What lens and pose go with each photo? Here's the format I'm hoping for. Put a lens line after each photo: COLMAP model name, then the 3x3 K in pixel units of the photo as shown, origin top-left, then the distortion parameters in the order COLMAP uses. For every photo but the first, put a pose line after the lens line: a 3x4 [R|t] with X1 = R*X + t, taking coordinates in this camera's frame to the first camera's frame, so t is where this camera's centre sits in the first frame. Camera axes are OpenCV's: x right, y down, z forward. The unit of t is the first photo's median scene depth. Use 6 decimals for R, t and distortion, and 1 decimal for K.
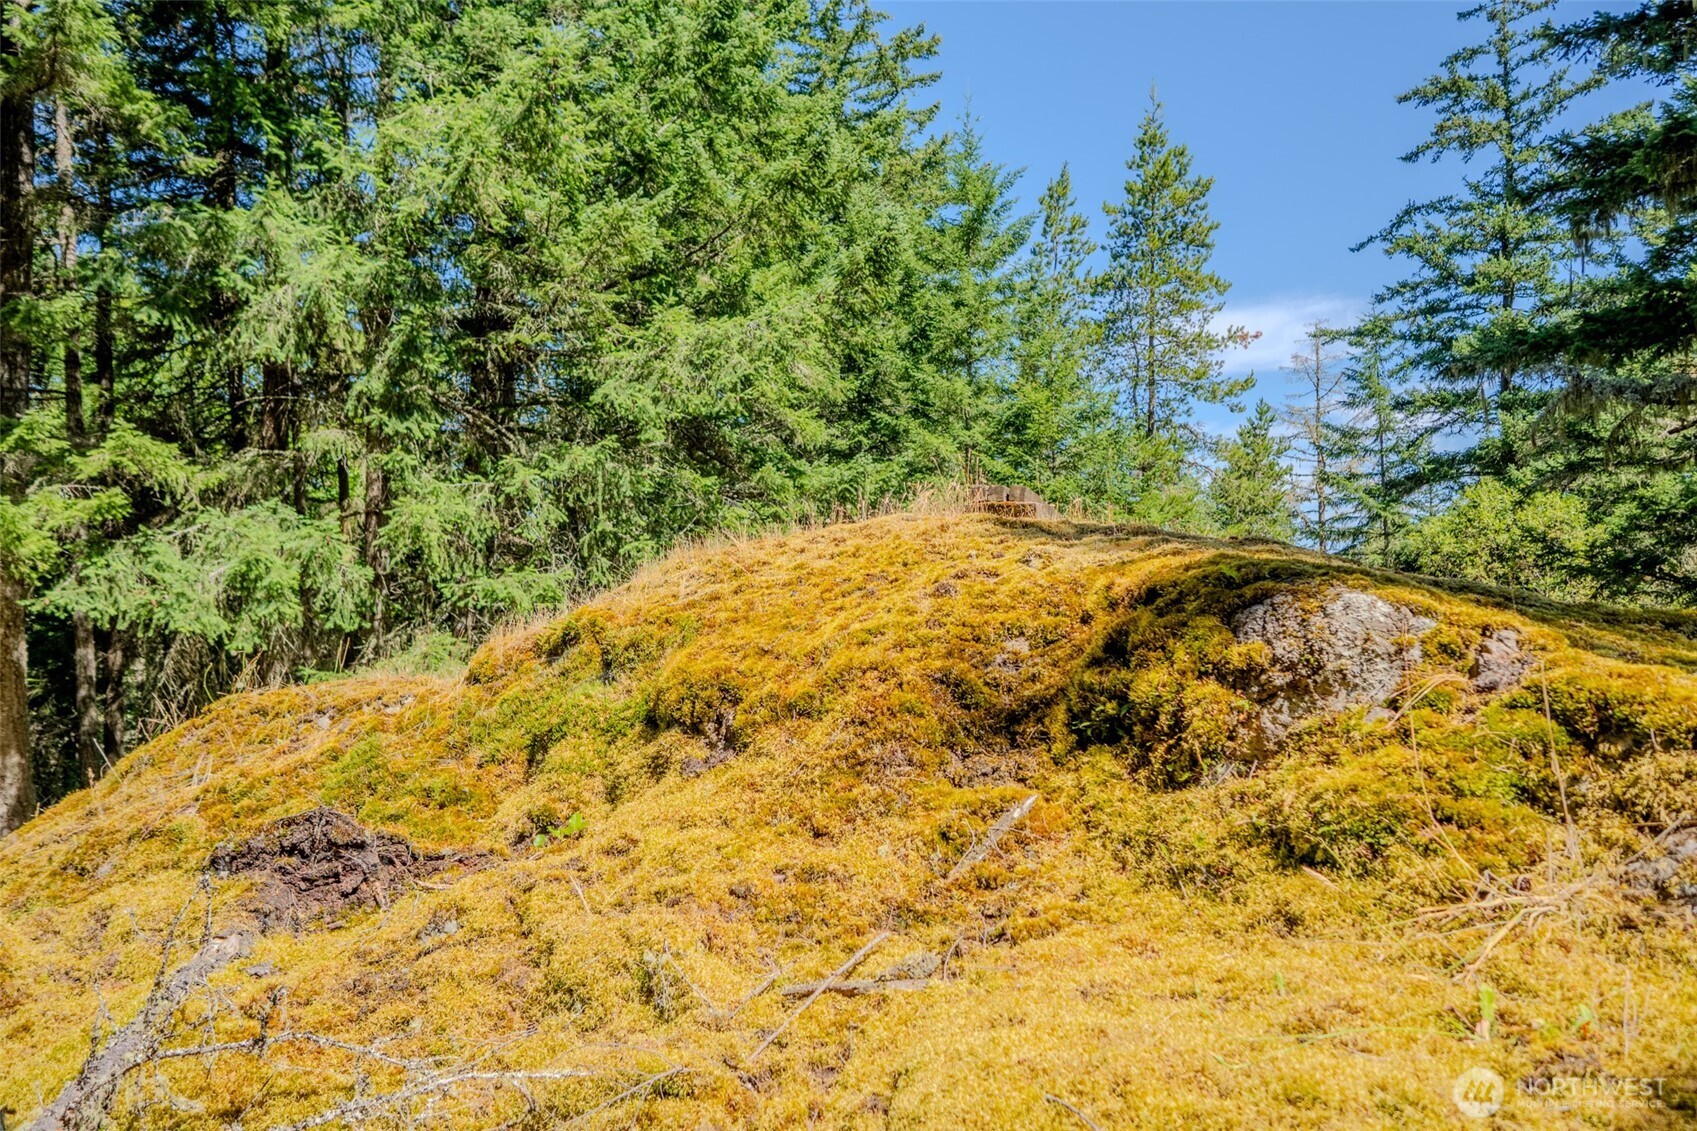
lens RADIAL K [[1261.9, 0, 852.1], [0, 1261.9, 560.0], [0, 0, 1]] dist [0.000744, 0.051502]
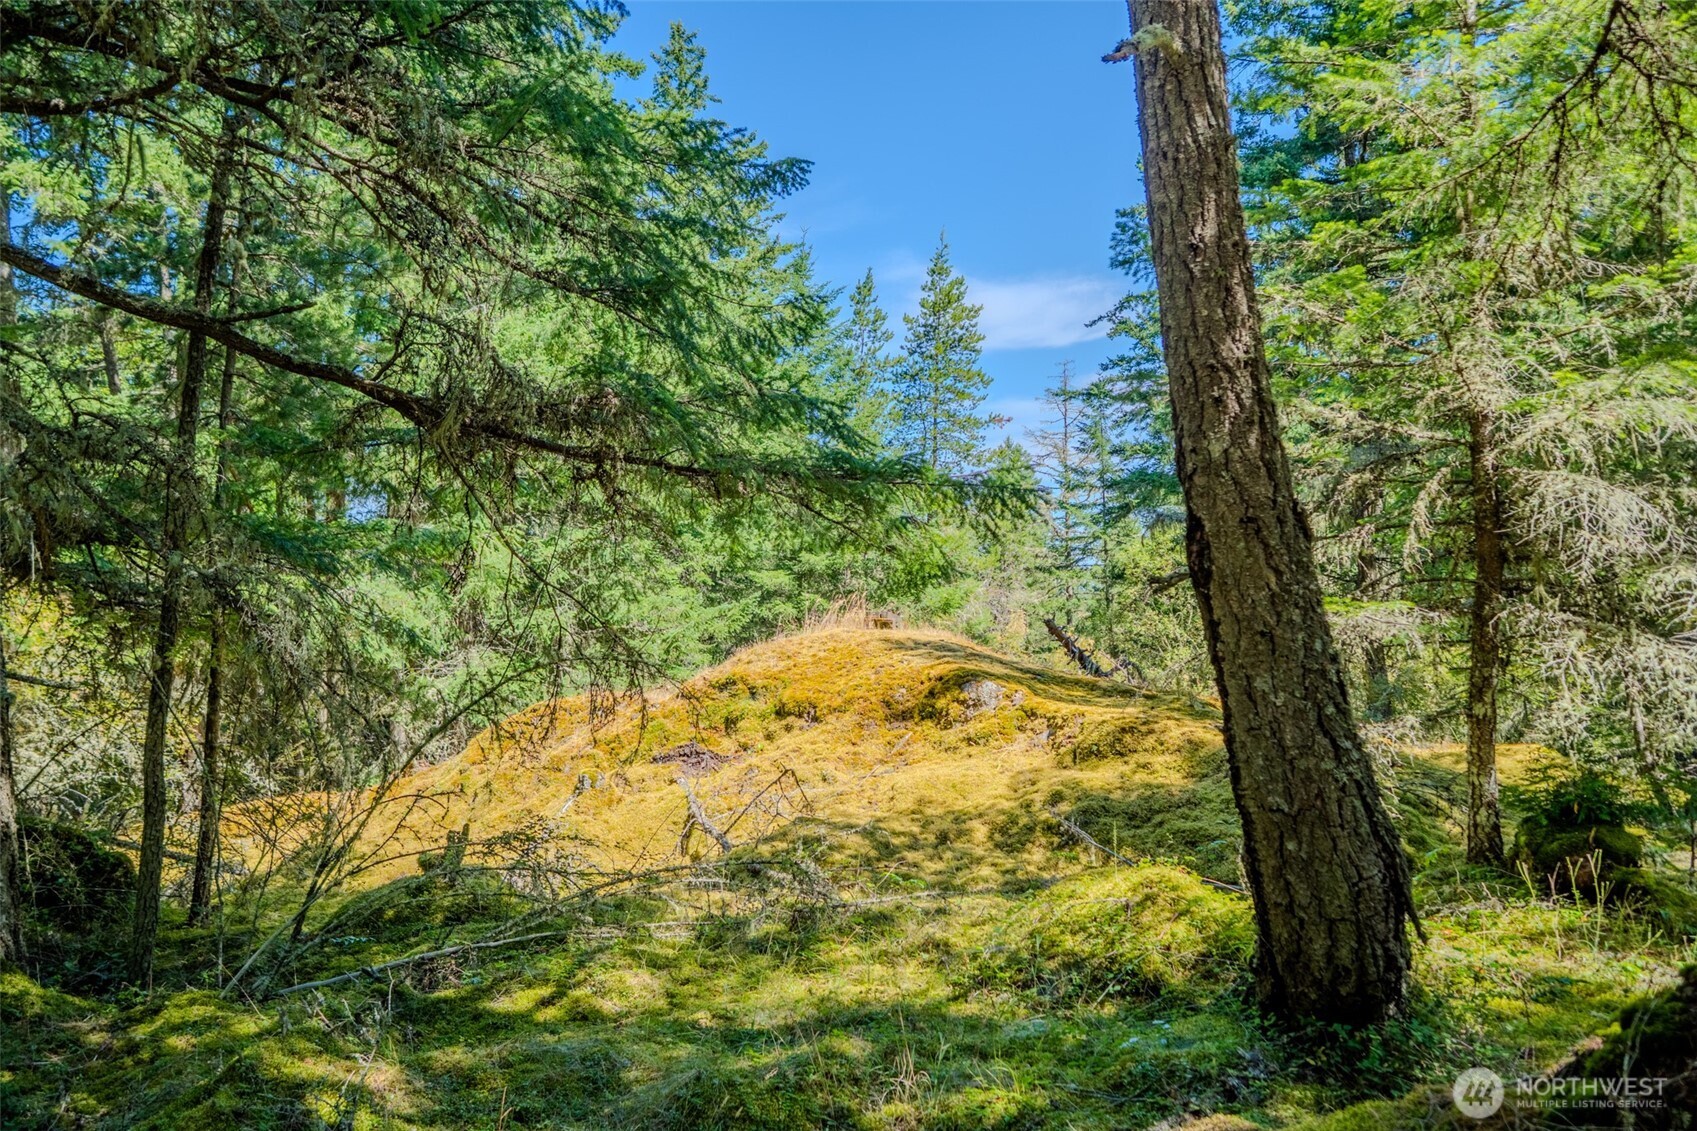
lens RADIAL K [[1261.9, 0, 856.3], [0, 1261.9, 569.3], [0, 0, 1]] dist [0.000744, 0.051502]
pose [[0.984921, 0.001377, 0.173001, -0.383496], [-0.007302, 0.999408, 0.033613, -0.245560], [-0.172852, -0.034369, 0.984348, -1.532624]]
